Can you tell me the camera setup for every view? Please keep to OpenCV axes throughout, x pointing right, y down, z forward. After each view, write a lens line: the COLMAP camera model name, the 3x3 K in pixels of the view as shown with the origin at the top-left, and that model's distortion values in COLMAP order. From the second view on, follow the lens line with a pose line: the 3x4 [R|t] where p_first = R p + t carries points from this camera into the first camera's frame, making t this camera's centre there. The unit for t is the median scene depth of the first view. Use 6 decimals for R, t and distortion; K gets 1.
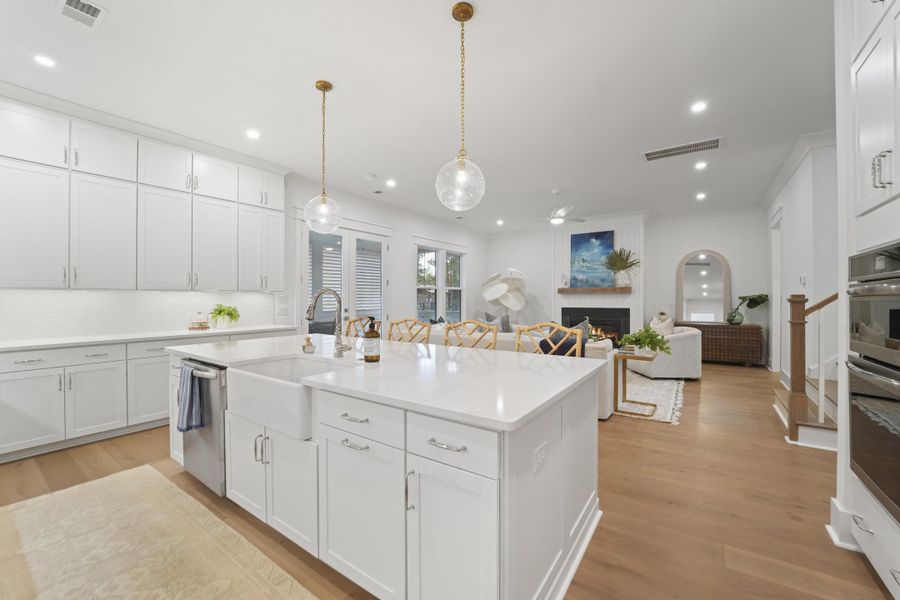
lens RADIAL K [[368.1, 0, 448.9], [0, 368.1, 297.5], [0, 0, 1]] dist [-0.022469, 0.001251]
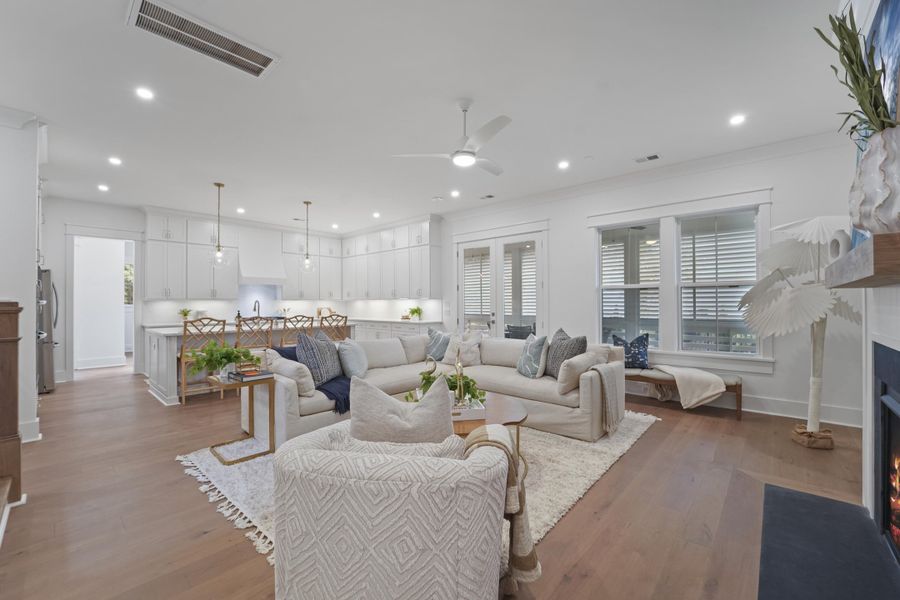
lens RADIAL K [[368.1, 0, 450.7], [0, 368.1, 299.2], [0, 0, 1]] dist [-0.022469, 0.001251]
pose [[-0.124590, -0.006616, -0.992186, 2.162758], [0.004488, 0.999964, -0.007231, -0.003877], [0.992198, -0.005354, -0.124556, 2.725508]]
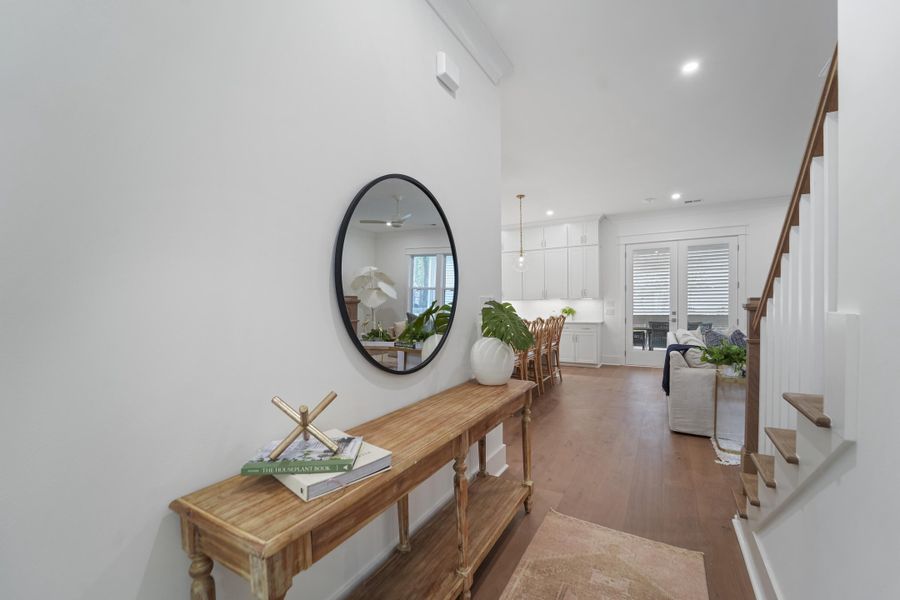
lens RADIAL K [[368.1, 0, 446.5], [0, 368.1, 309.0], [0, 0, 1]] dist [-0.022469, 0.001251]
pose [[0.079931, 0.013791, -0.996705, 2.121854], [0.011612, 0.999824, 0.014765, -0.005040], [0.996733, -0.012754, 0.079757, 0.566779]]
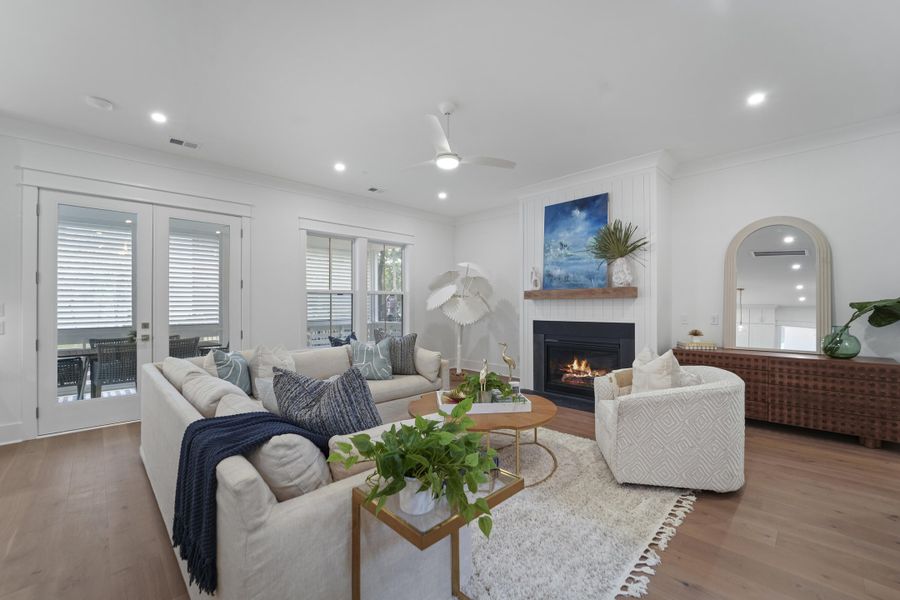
lens RADIAL K [[368.1, 0, 447.1], [0, 368.1, 305.1], [0, 0, 1]] dist [-0.022469, 0.001251]
pose [[0.982665, -0.001954, -0.185381, 1.024788], [0.002725, 0.999989, 0.003908, -0.007887], [0.185371, -0.004345, 0.982659, 1.225780]]
